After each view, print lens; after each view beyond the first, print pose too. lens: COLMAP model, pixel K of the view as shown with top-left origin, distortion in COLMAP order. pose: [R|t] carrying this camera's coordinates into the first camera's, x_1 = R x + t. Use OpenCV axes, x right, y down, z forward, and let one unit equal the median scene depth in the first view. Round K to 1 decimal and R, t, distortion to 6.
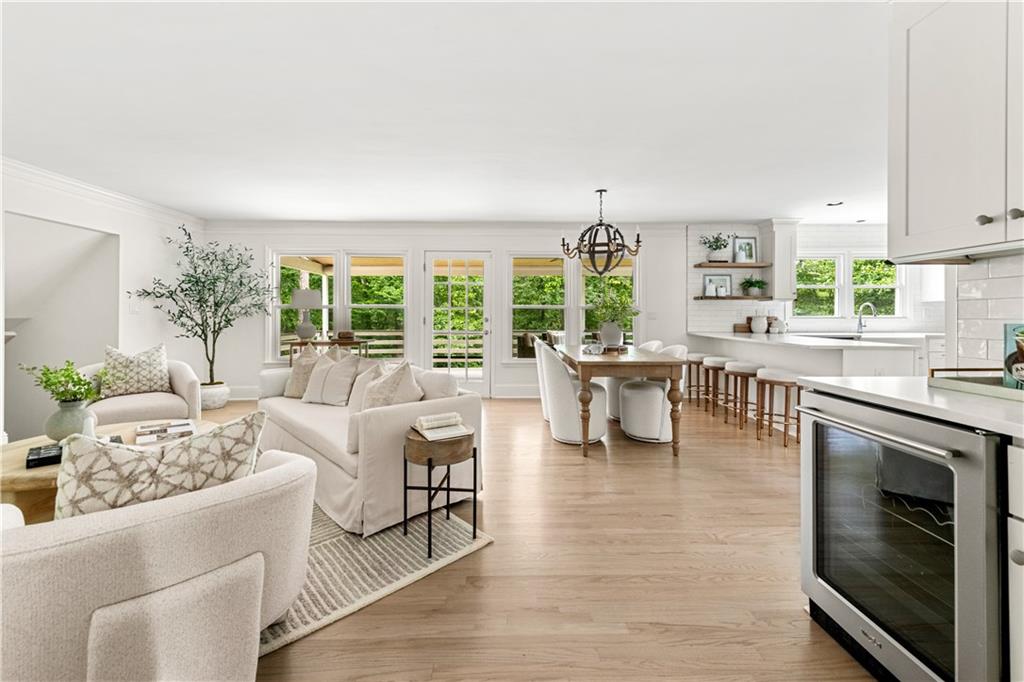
lens RADIAL K [[406.0, 0, 525.4], [0, 406.0, 315.7], [0, 0, 1]] dist [-0.002078, -0.002109]
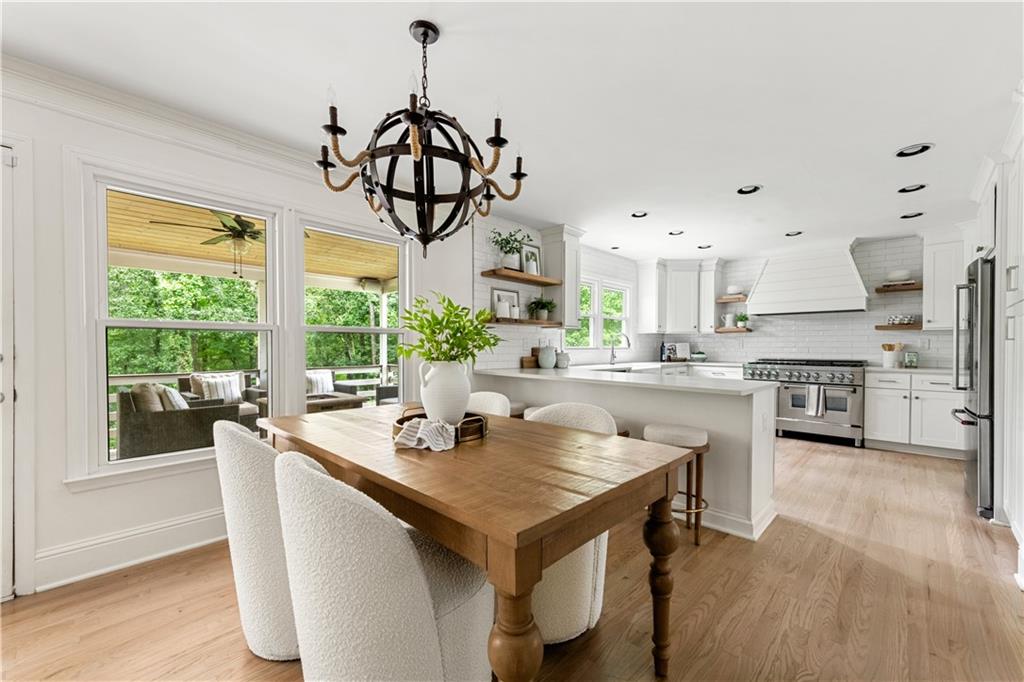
lens RADIAL K [[406.0, 0, 509.5], [0, 406.0, 348.3], [0, 0, 1]] dist [-0.002078, -0.002109]
pose [[0.719984, -0.003169, 0.693984, -0.025368], [-0.000472, 0.999987, 0.005055, -0.000210], [-0.693991, -0.003967, 0.719973, 0.530962]]
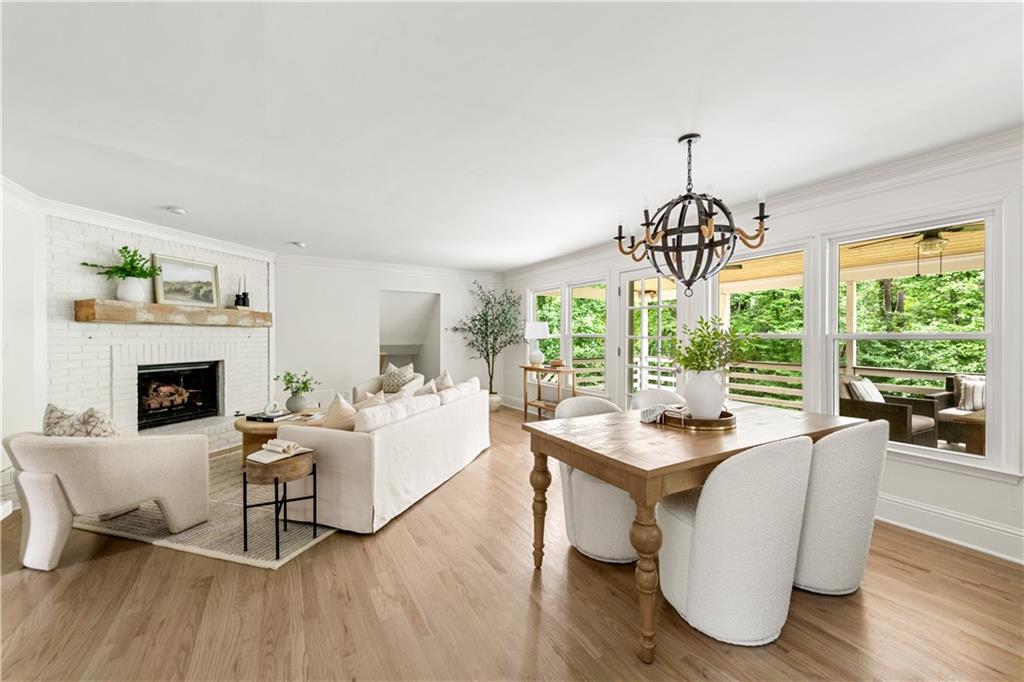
lens RADIAL K [[406.0, 0, 516.4], [0, 406.0, 340.6], [0, 0, 1]] dist [-0.002078, -0.002109]
pose [[0.477928, 0.005281, -0.878383, 0.482477], [0.002884, 0.999967, 0.007581, -0.021011], [0.878394, -0.006156, 0.477897, 0.423815]]
